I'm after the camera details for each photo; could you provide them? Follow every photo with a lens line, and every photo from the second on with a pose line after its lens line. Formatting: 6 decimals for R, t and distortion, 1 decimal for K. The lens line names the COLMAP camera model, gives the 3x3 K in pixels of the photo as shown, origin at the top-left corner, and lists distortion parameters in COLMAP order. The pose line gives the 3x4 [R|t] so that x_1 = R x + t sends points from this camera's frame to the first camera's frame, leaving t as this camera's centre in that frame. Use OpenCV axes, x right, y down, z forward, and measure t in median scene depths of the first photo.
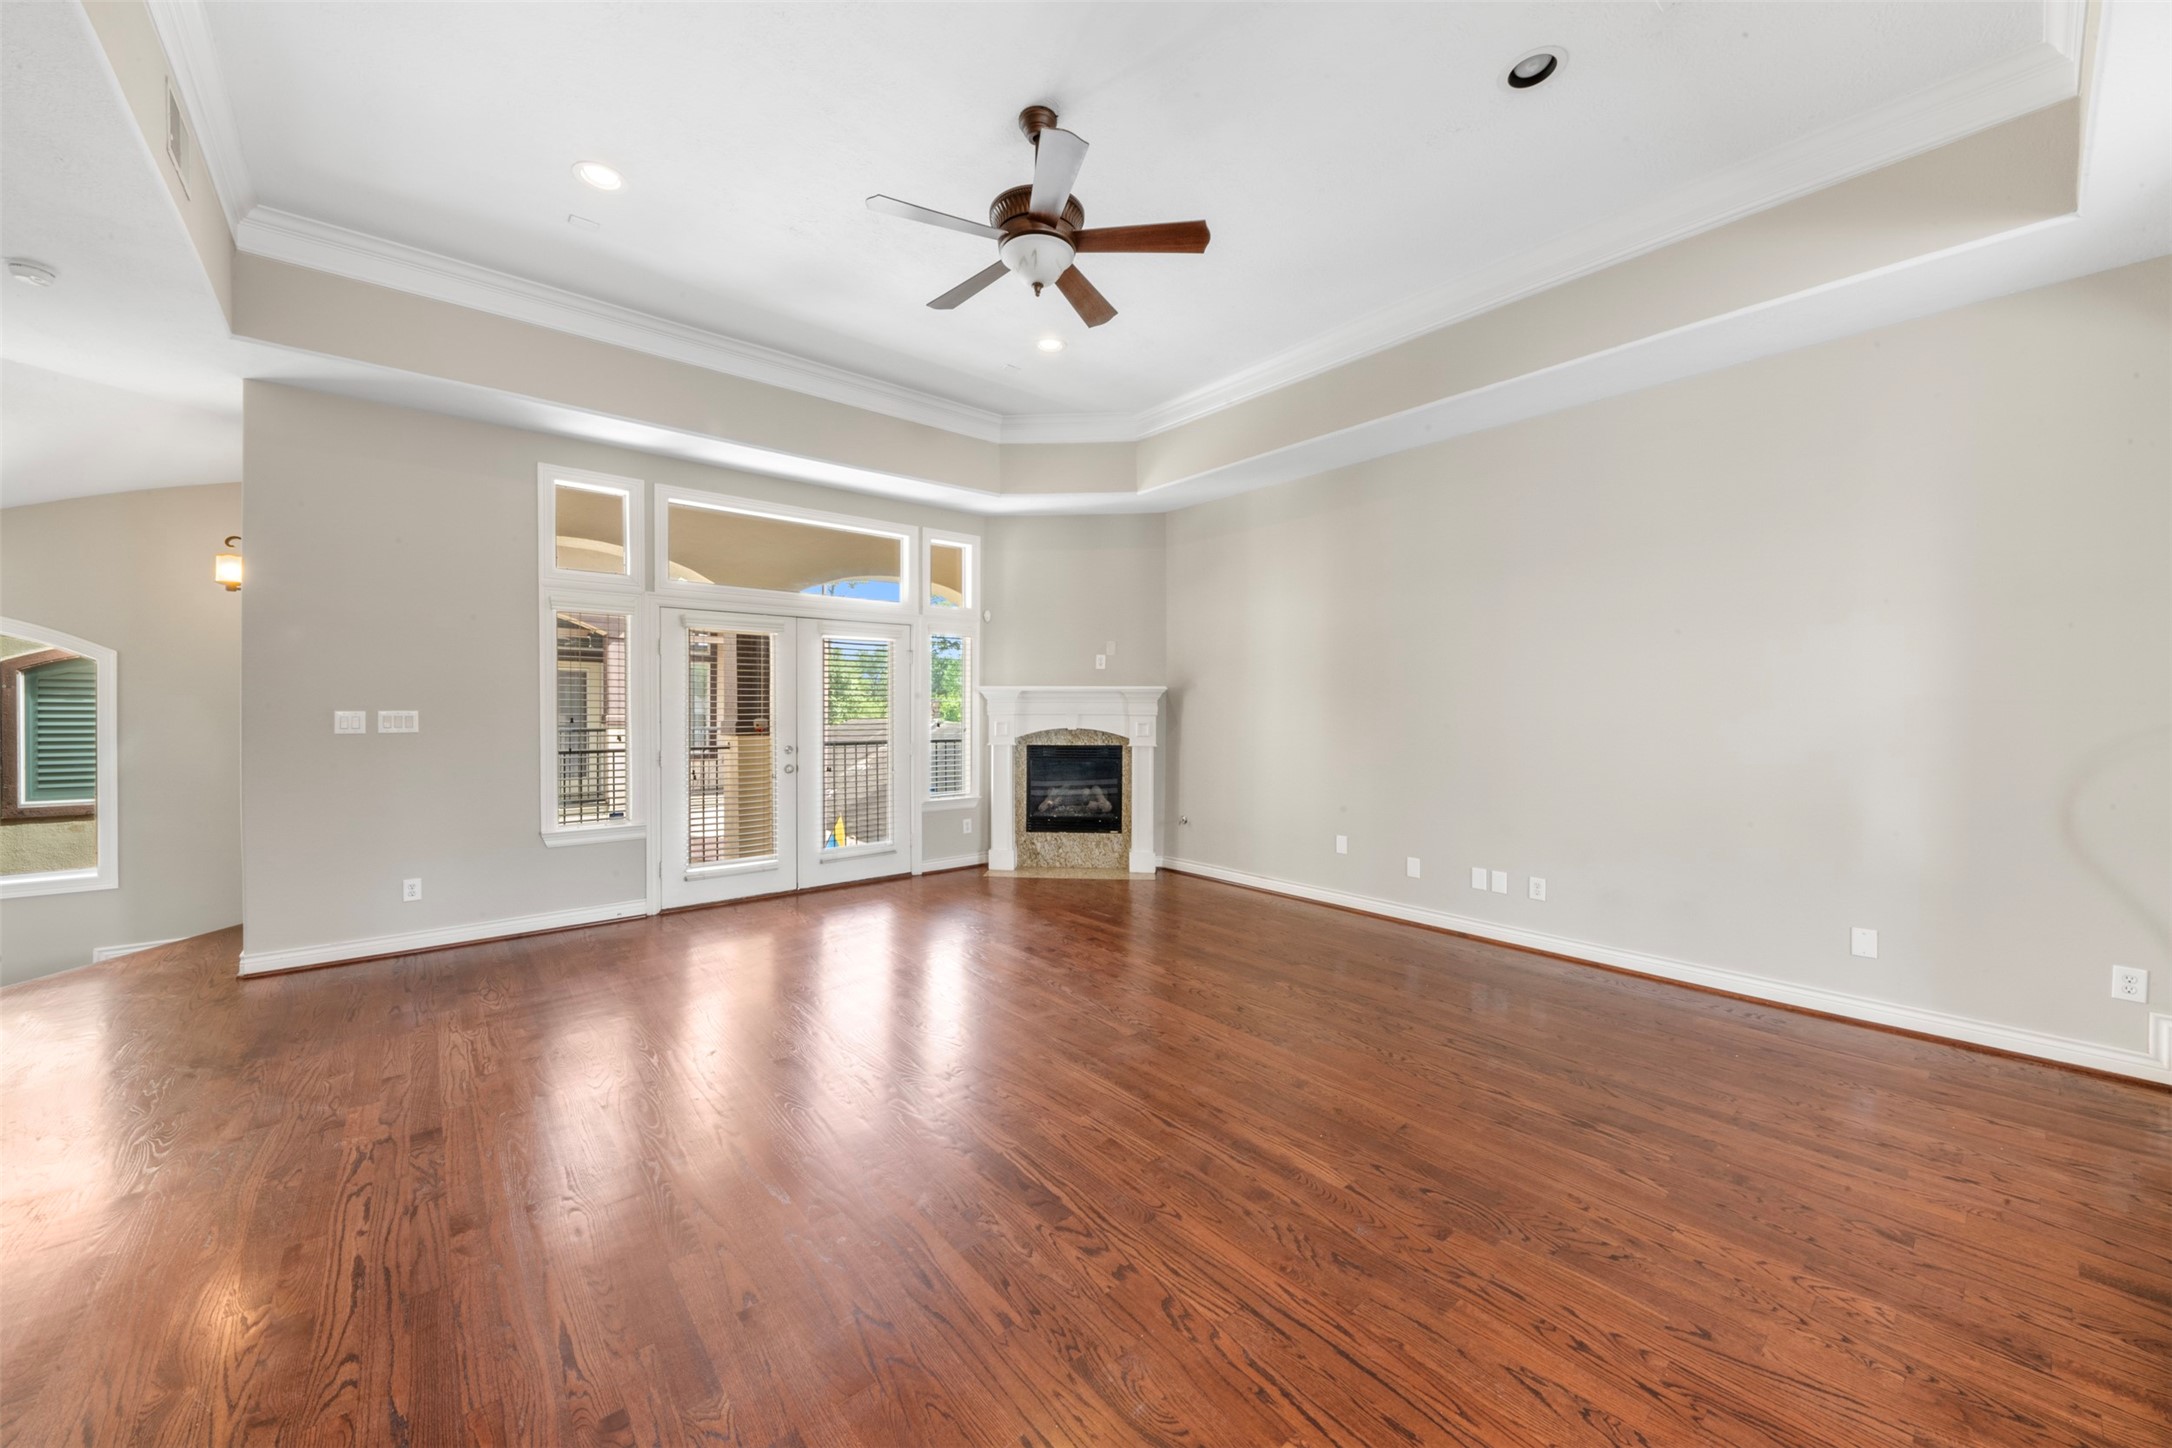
lens RADIAL K [[782.1, 0, 1040.7], [0, 782.1, 712.7], [0, 0, 1]] dist [0.001607, -0.003345]
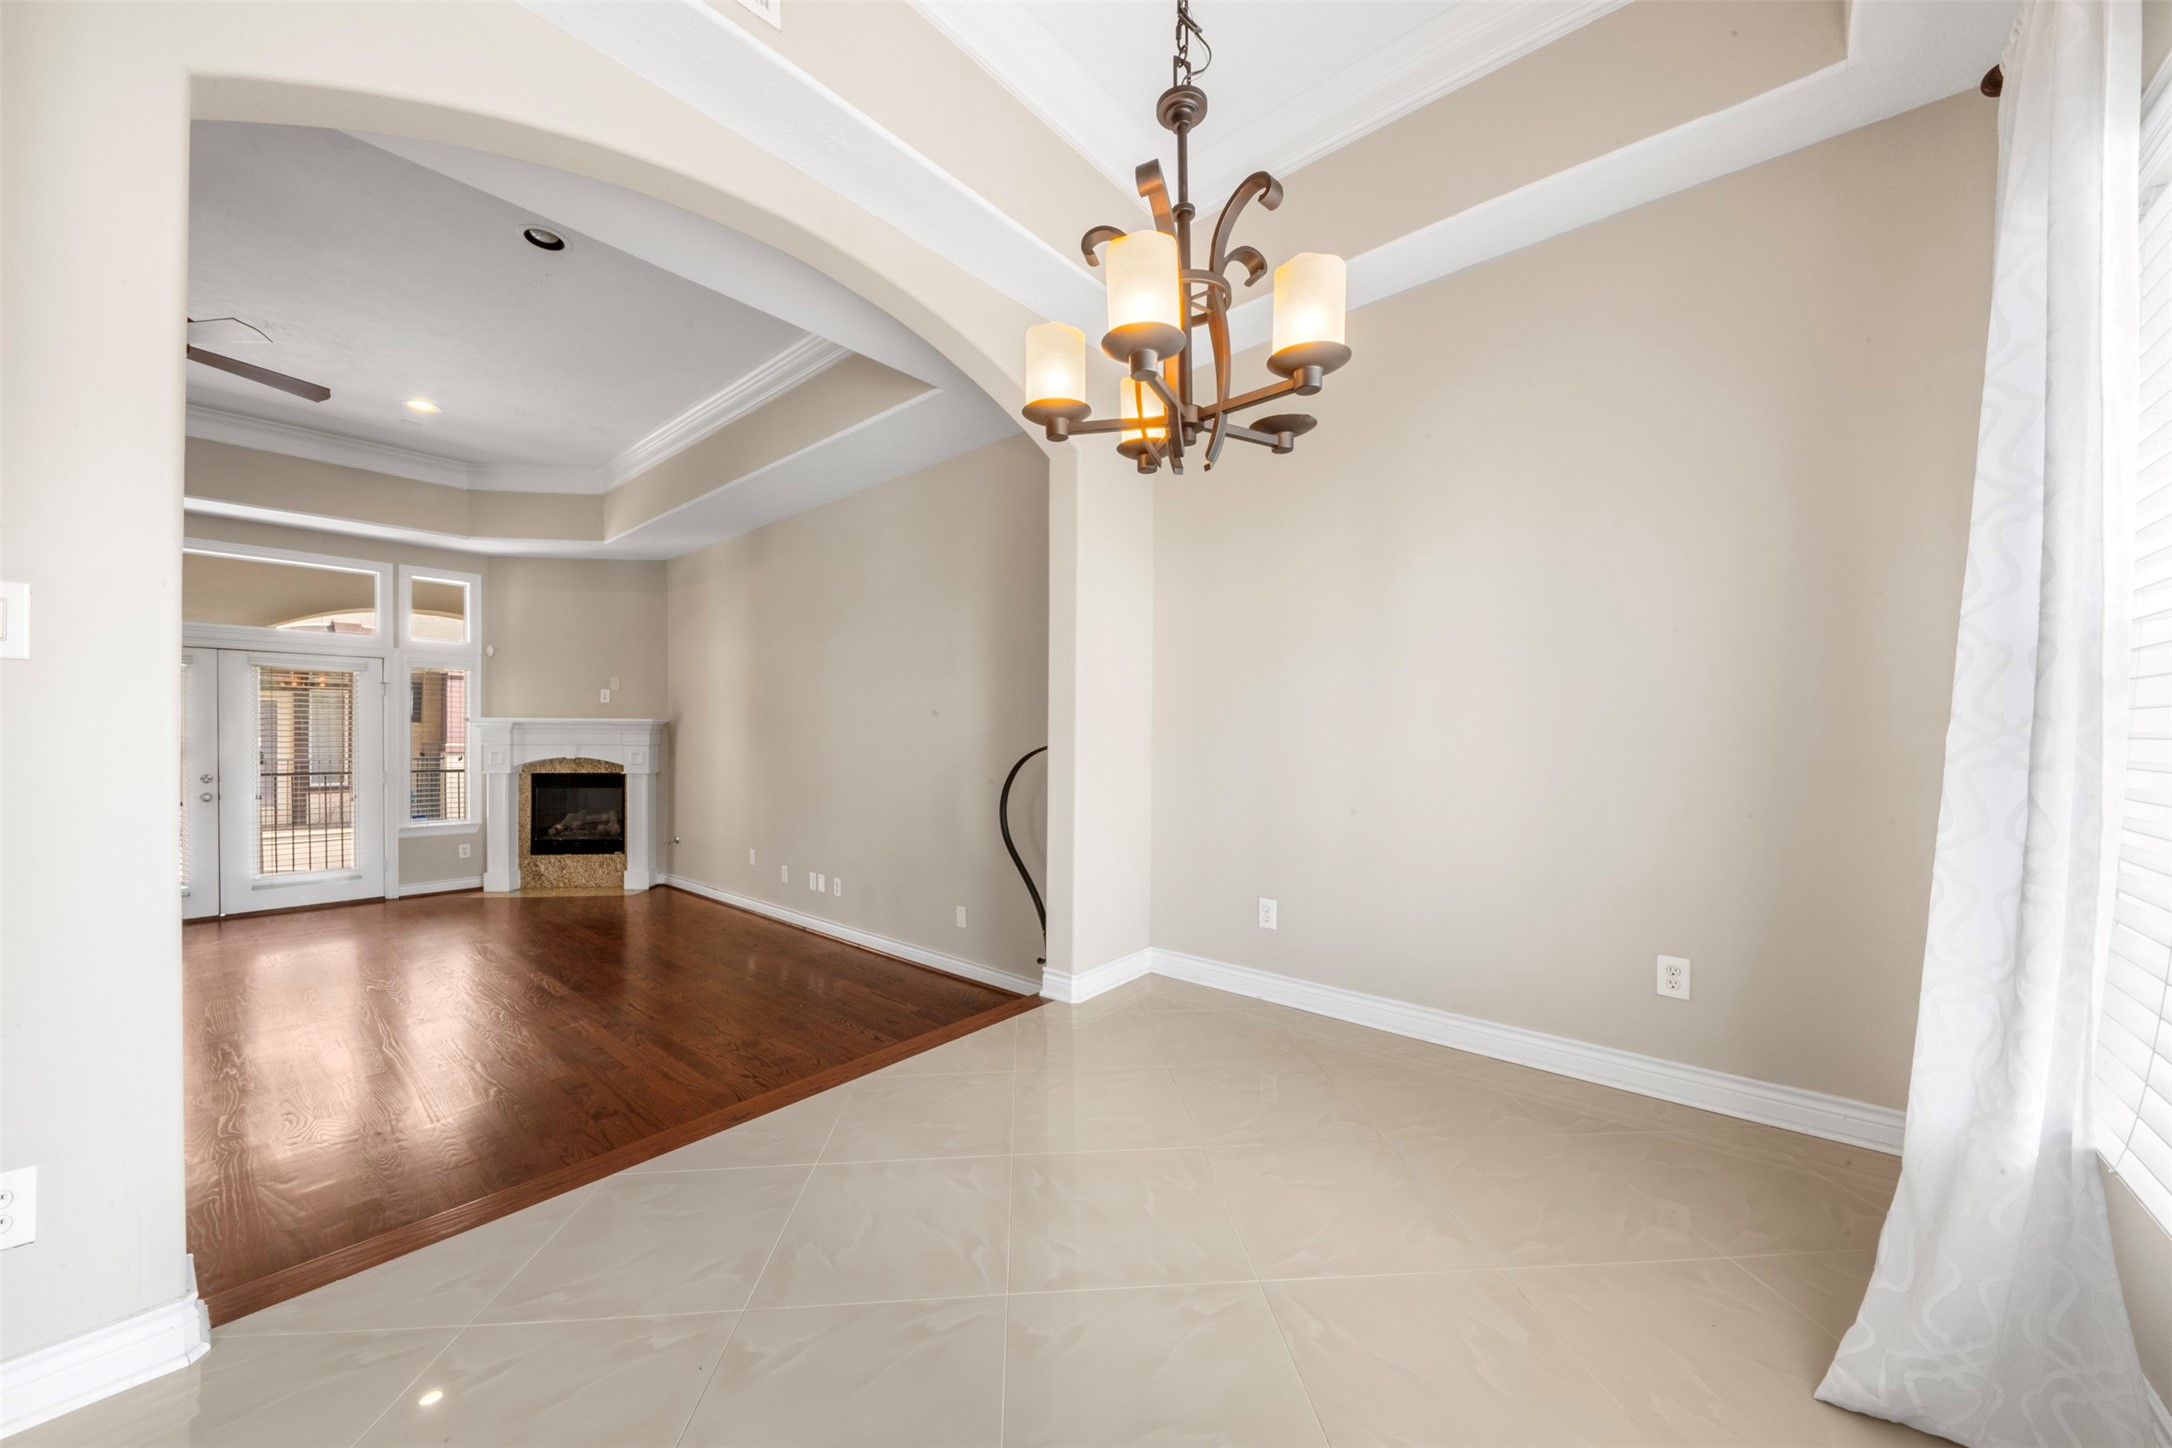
lens RADIAL K [[782.1, 0, 1080.1], [0, 782.1, 737.5], [0, 0, 1]] dist [0.001607, -0.003345]
pose [[0.985204, -0.001789, 0.171379, 0.546960], [0.002728, 0.999983, -0.005242, 0.000800], [-0.171366, 0.005632, 0.985191, -0.175524]]
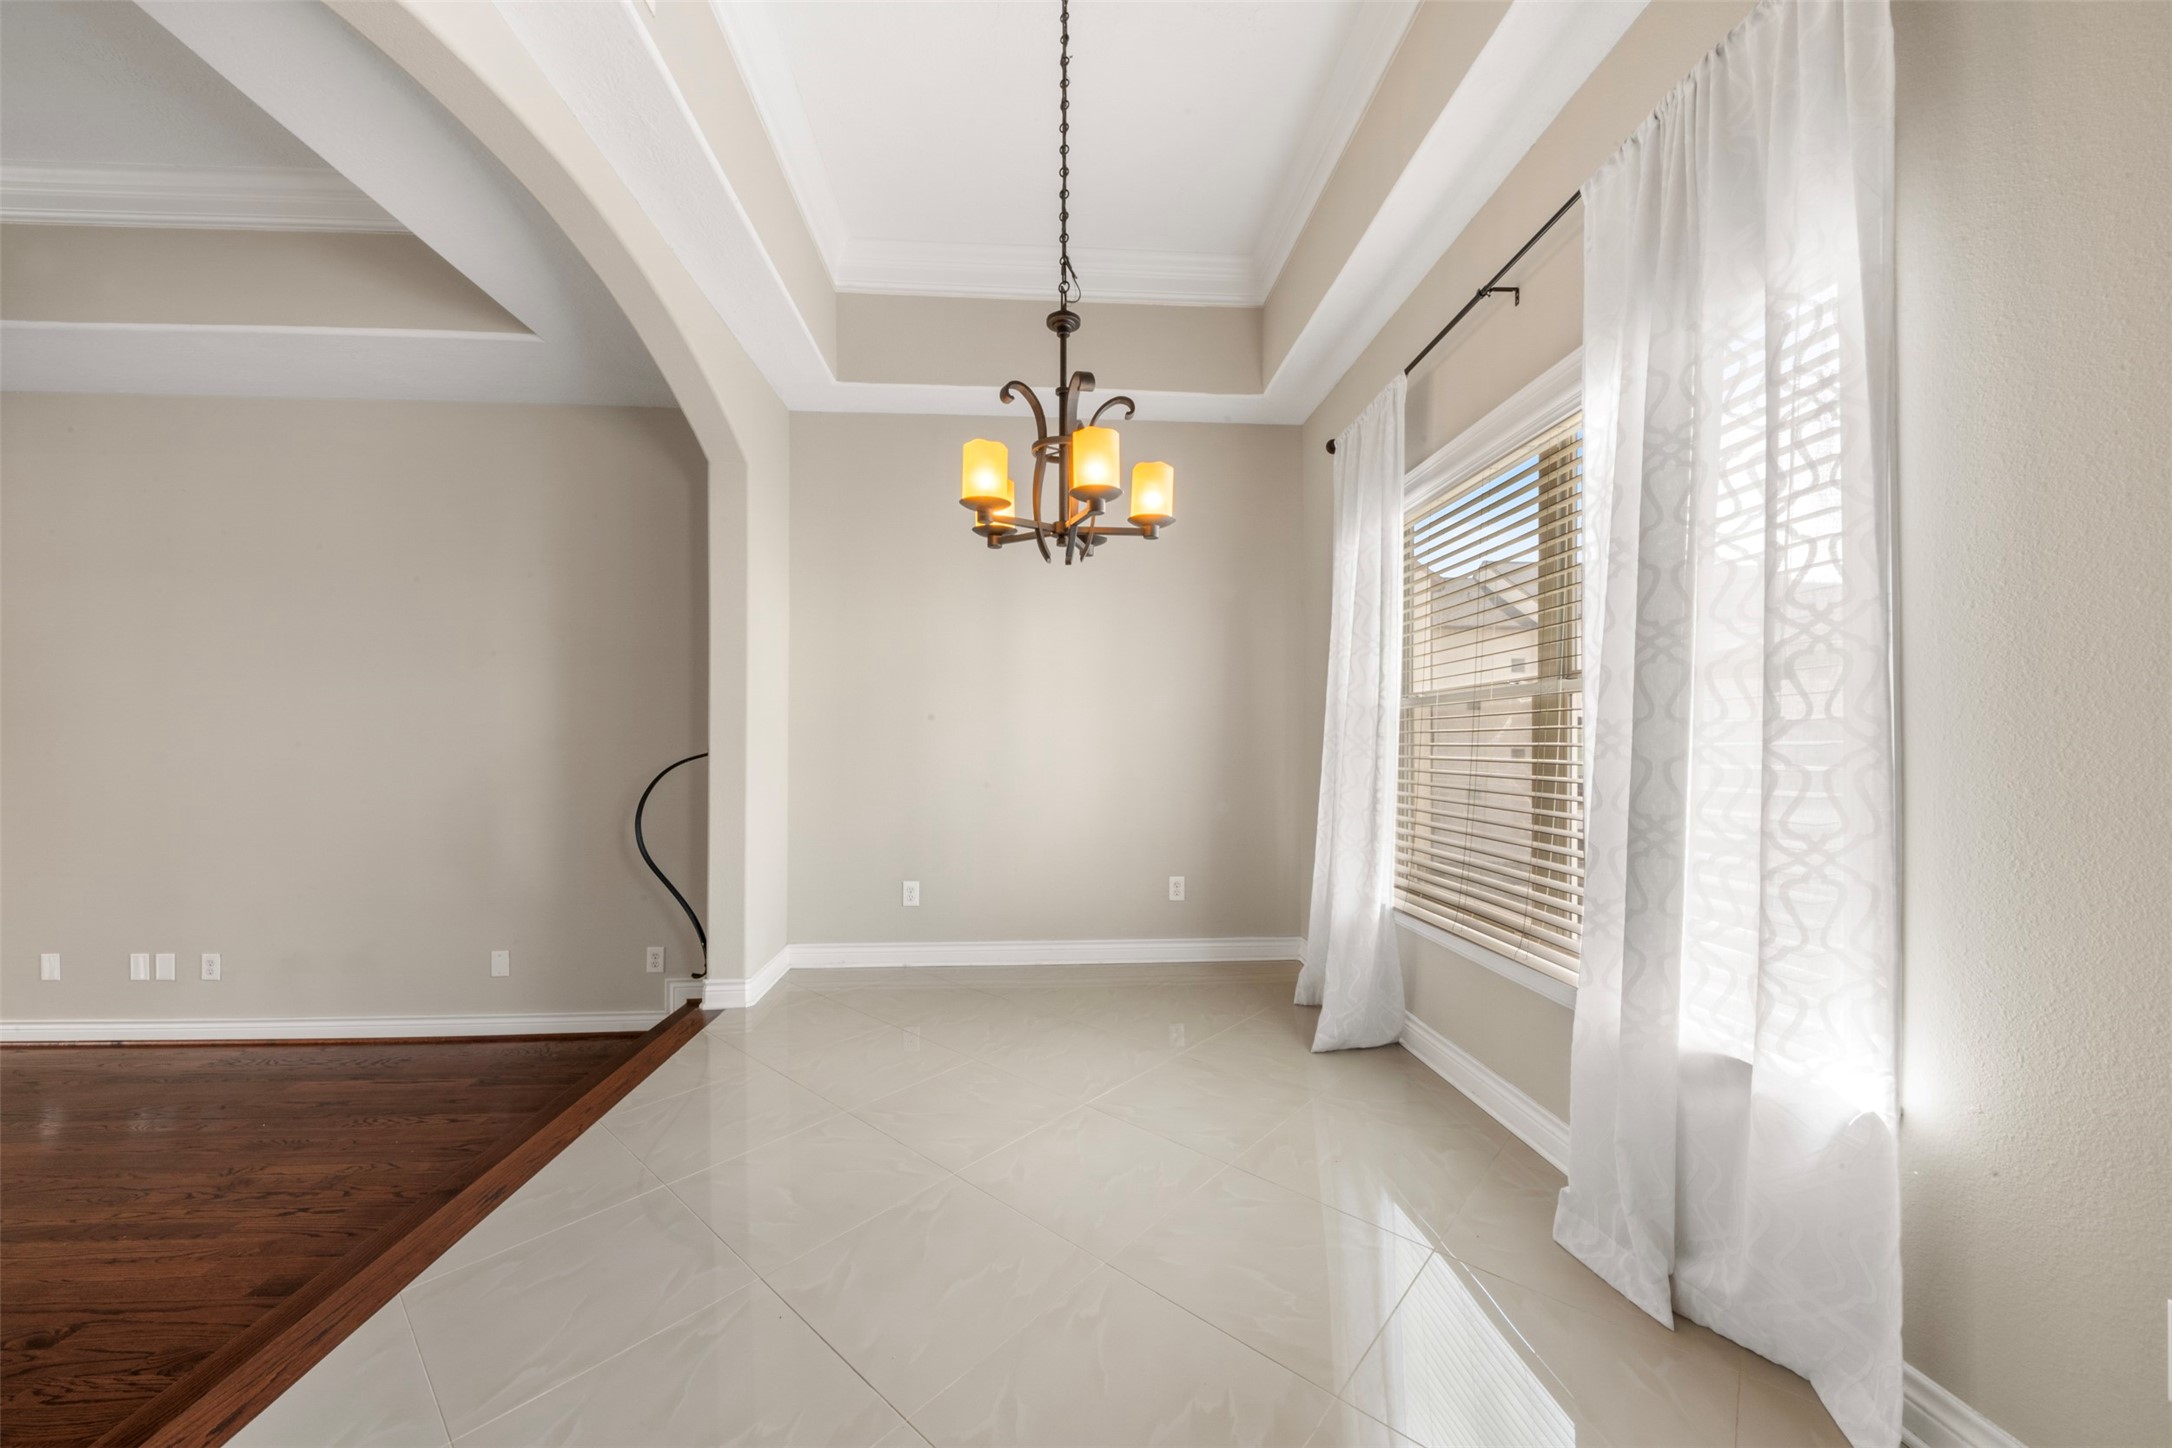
lens RADIAL K [[782.1, 0, 1092.4], [0, 782.1, 745.8], [0, 0, 1]] dist [0.001607, -0.003345]
pose [[0.573529, -0.001279, 0.819184, 0.340030], [0.007039, 0.999970, -0.003367, 0.001145], [-0.819155, 0.007697, 0.573521, -0.159539]]
